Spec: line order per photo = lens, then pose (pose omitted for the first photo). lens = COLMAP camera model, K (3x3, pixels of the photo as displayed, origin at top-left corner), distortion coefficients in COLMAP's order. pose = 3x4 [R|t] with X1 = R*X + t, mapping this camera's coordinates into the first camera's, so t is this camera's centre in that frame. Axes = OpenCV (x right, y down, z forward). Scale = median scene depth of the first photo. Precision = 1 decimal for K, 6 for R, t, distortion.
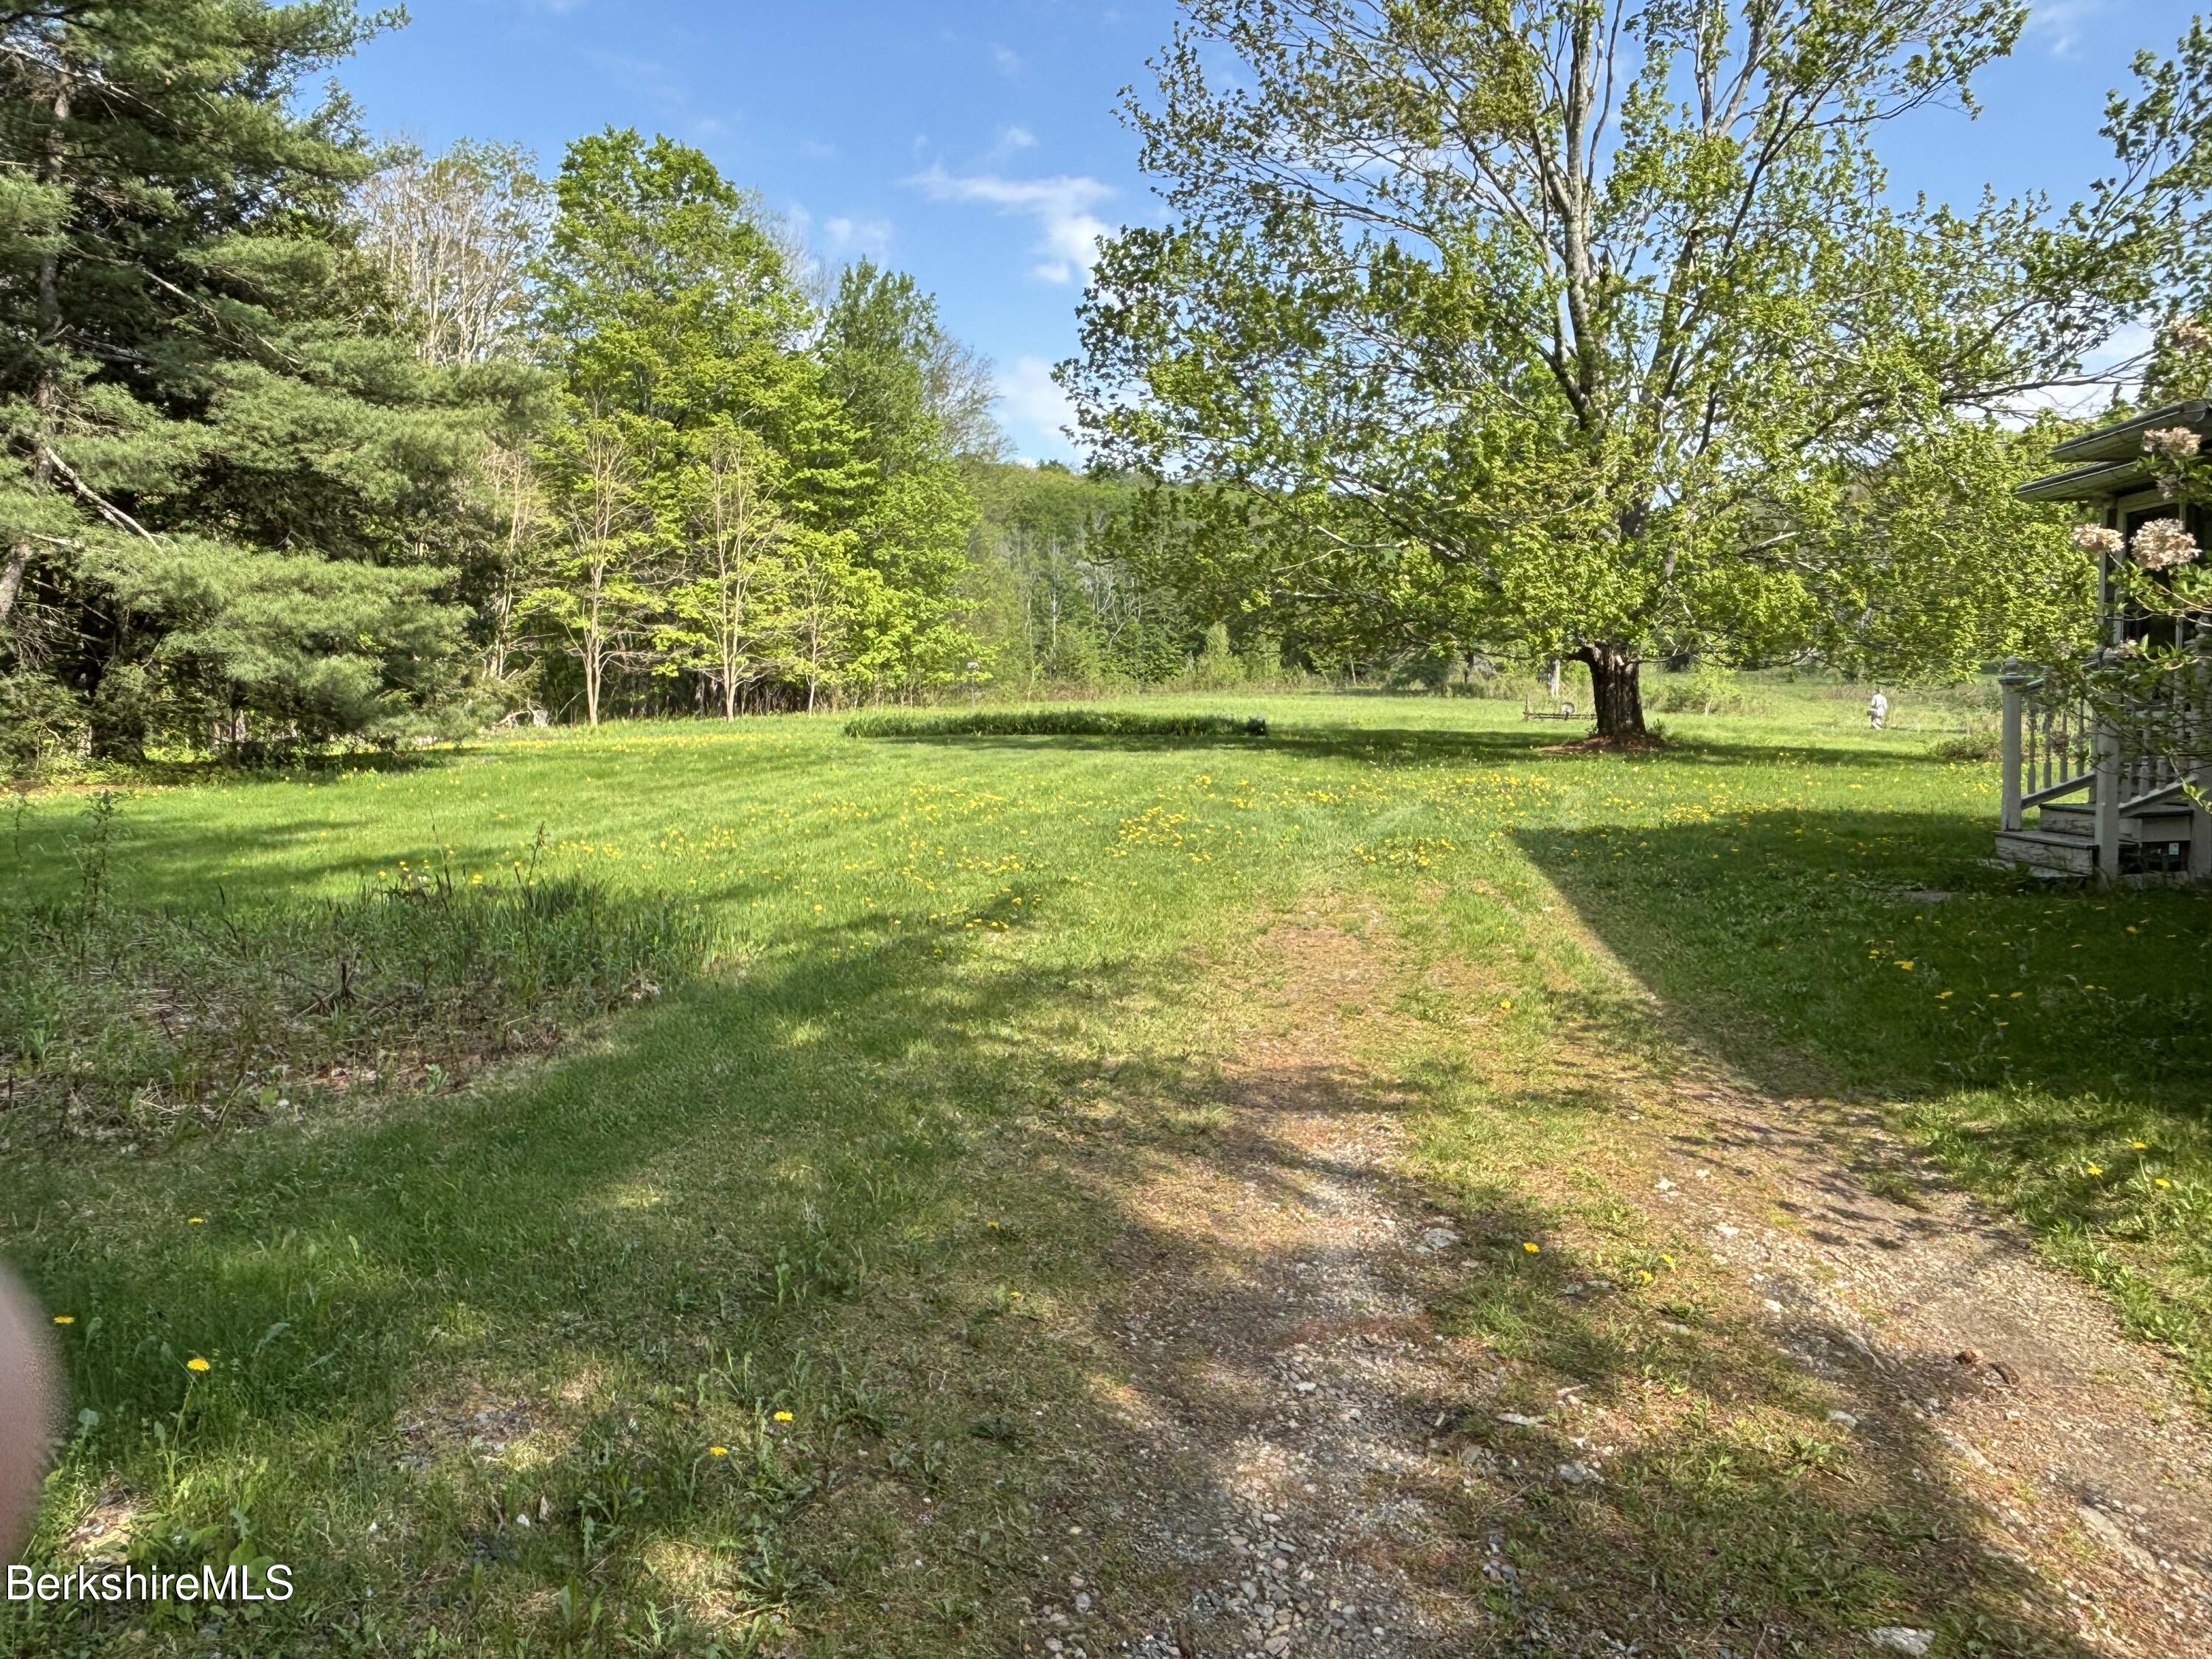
lens RADIAL K [[1665.7, 0, 1102.0], [0, 1665.7, 821.1], [0, 0, 1]] dist [0.036508, -0.073904]
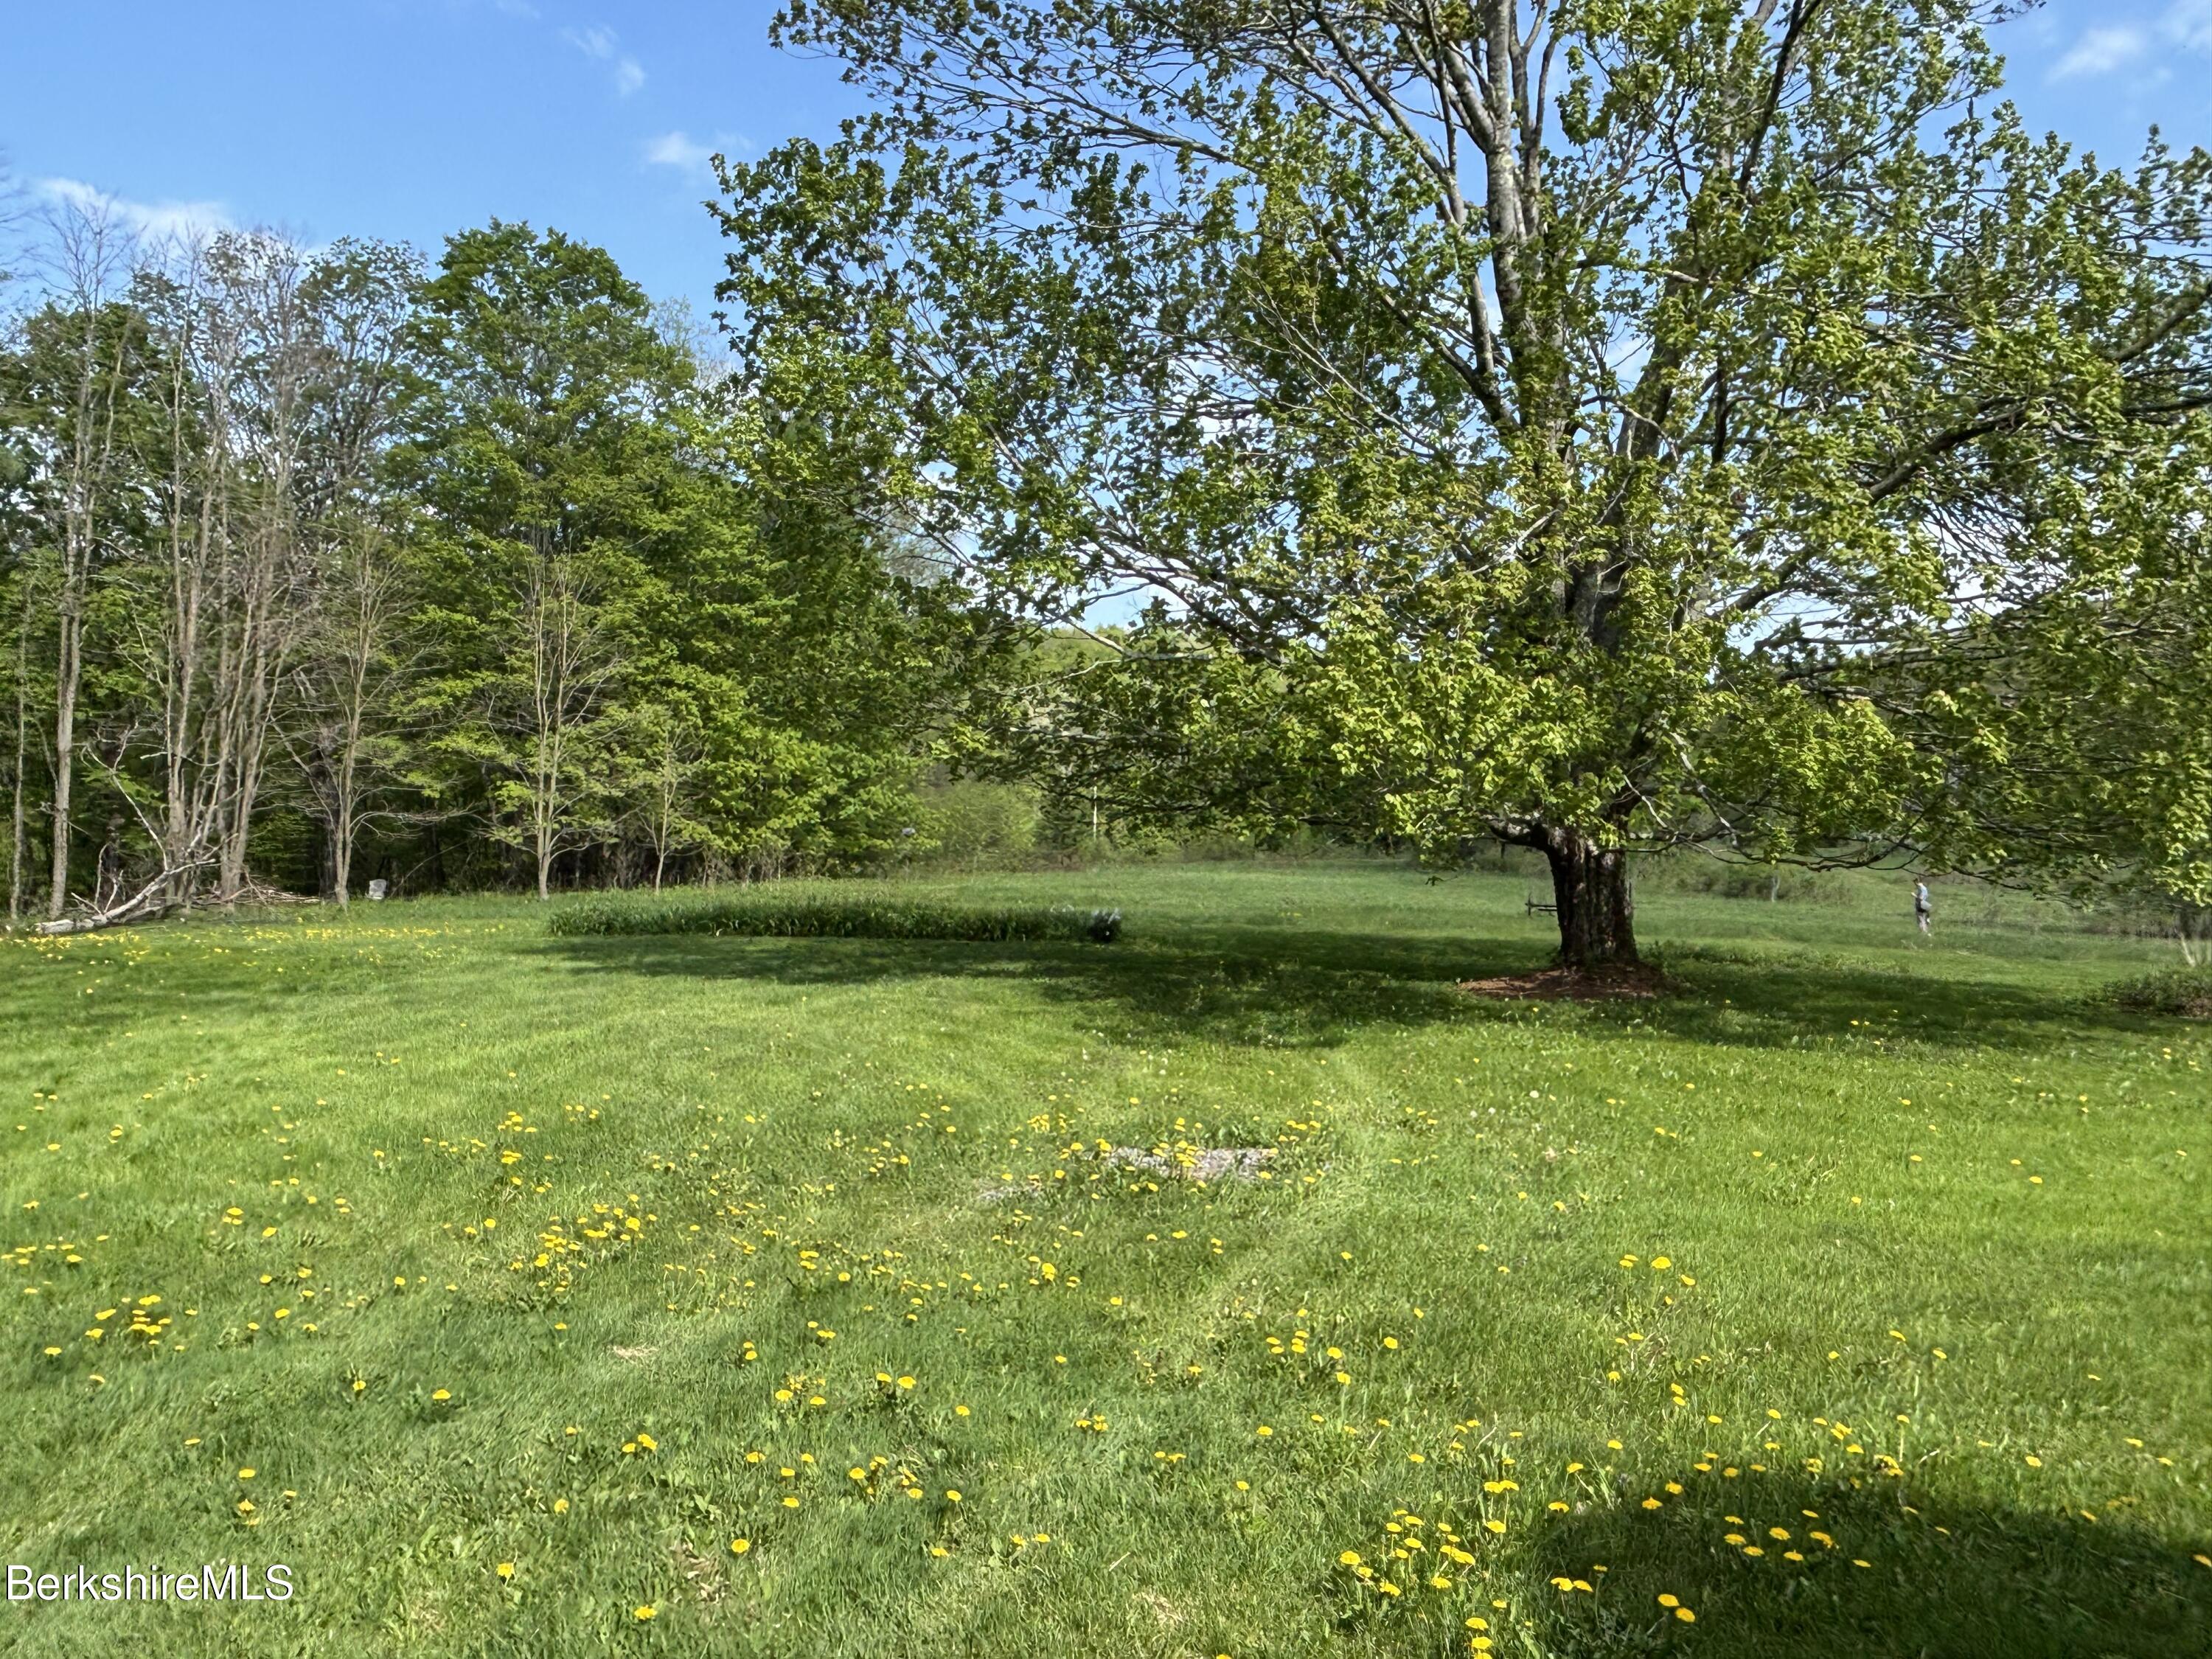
lens RADIAL K [[1665.7, 0, 1116.3], [0, 1665.7, 835.5], [0, 0, 1]] dist [0.036508, -0.073904]
pose [[0.999290, 0.013460, -0.035191, 0.067795], [-0.016556, 0.995875, -0.089212, -0.018448], [0.033845, 0.089731, 0.995391, 0.162738]]
